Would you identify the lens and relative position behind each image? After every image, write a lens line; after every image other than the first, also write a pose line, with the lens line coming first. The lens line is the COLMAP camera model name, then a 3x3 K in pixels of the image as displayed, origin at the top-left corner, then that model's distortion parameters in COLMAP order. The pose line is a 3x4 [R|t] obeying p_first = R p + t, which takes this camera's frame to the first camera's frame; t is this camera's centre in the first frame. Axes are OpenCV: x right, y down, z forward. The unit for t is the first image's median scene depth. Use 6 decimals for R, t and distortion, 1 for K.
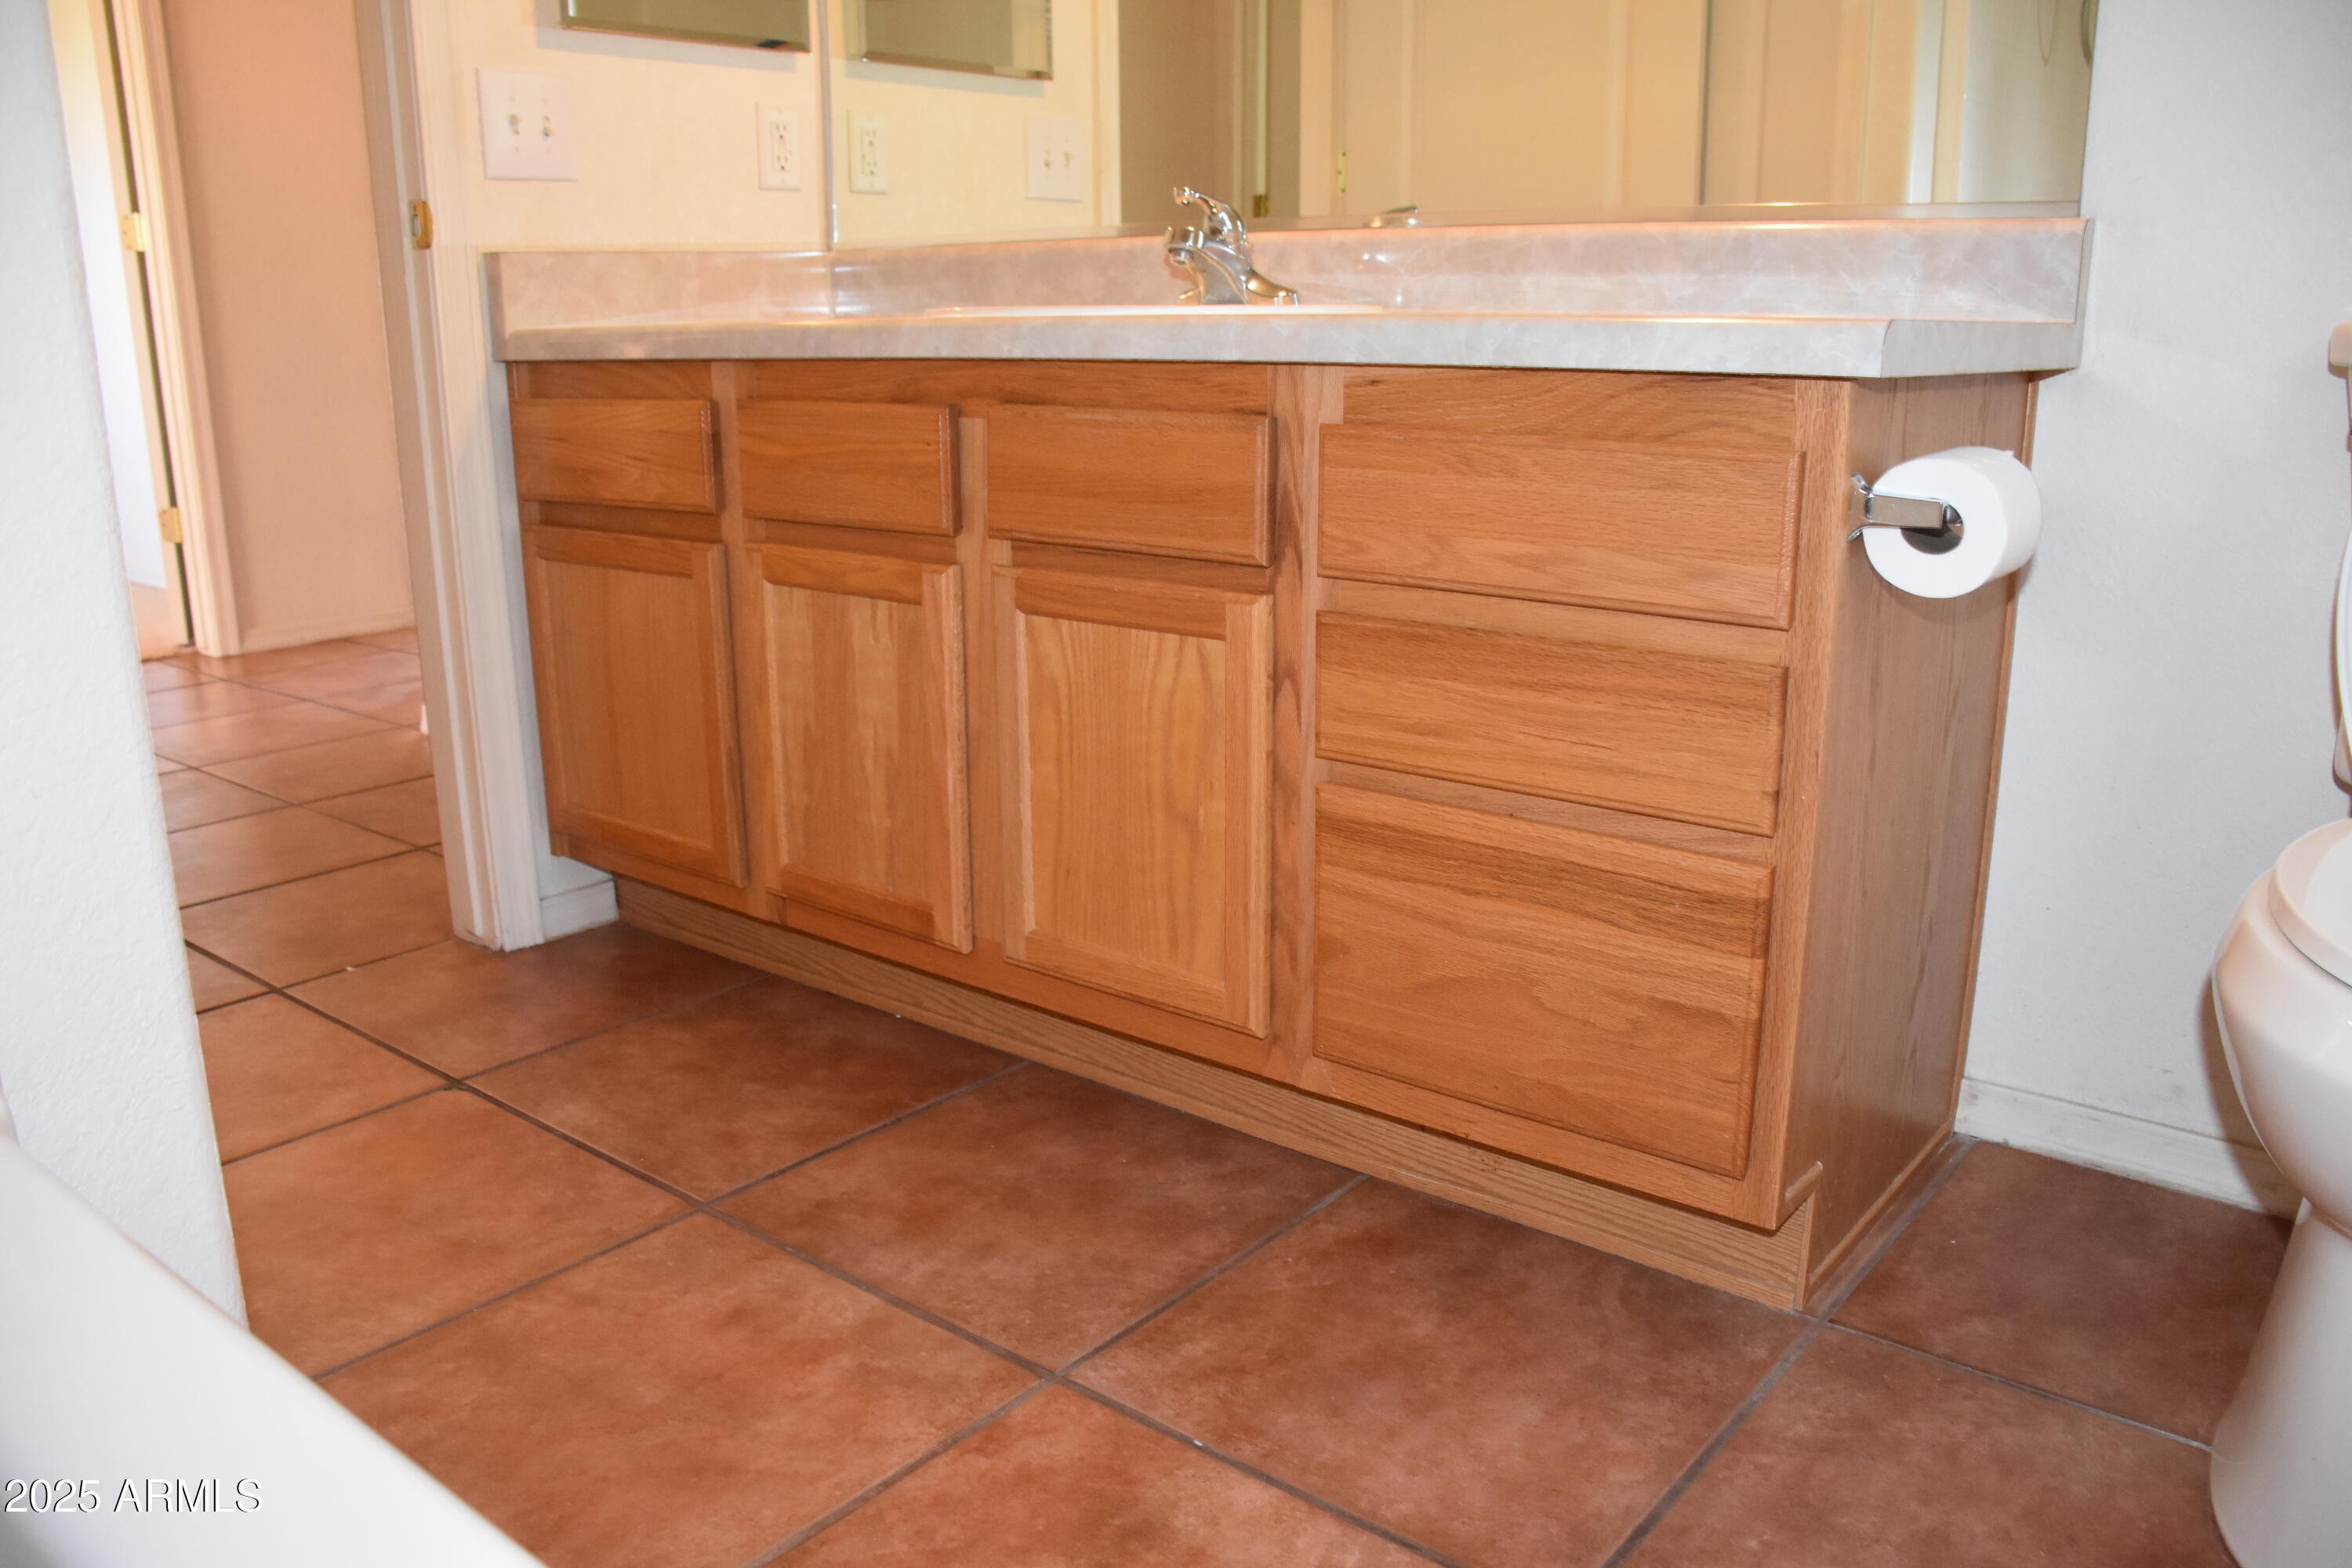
lens RADIAL K [[1826.1, 0, 1177.3], [0, 1826.1, 793.1], [0, 0, 1]] dist [-0.152377, 0.101203]
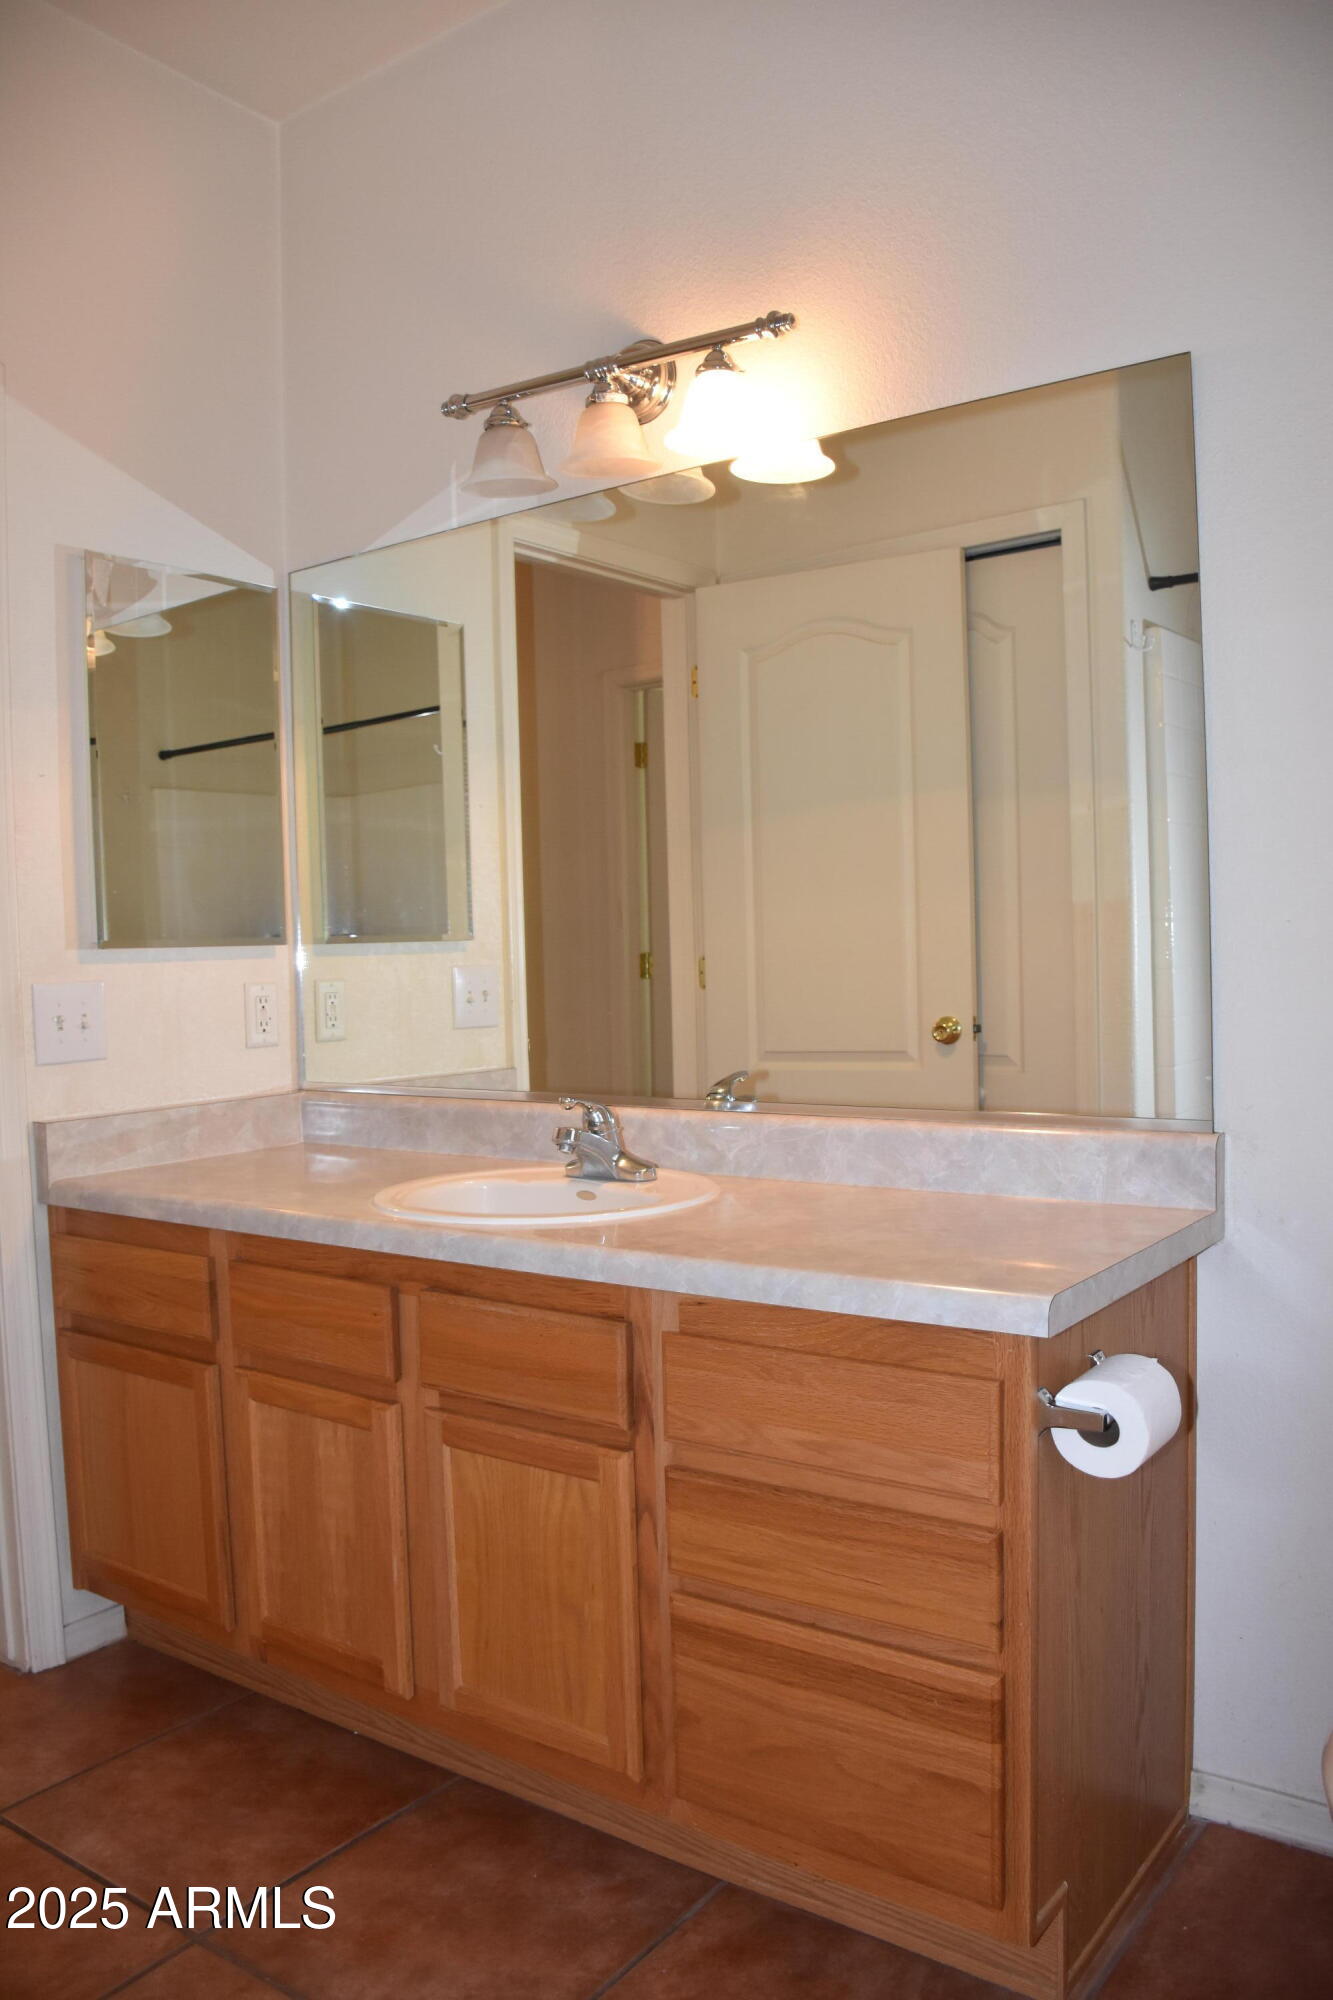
lens RADIAL K [[1552.8, 0, 674.8], [0, 1552.8, 1002.4], [0, 0, 1]] dist [-0.152377, 0.101203]
pose [[0.998347, -0.023249, 0.052562, 0.028568], [0.034577, 0.973478, -0.226153, -0.158625], [-0.045910, 0.227597, 0.972673, -0.159973]]
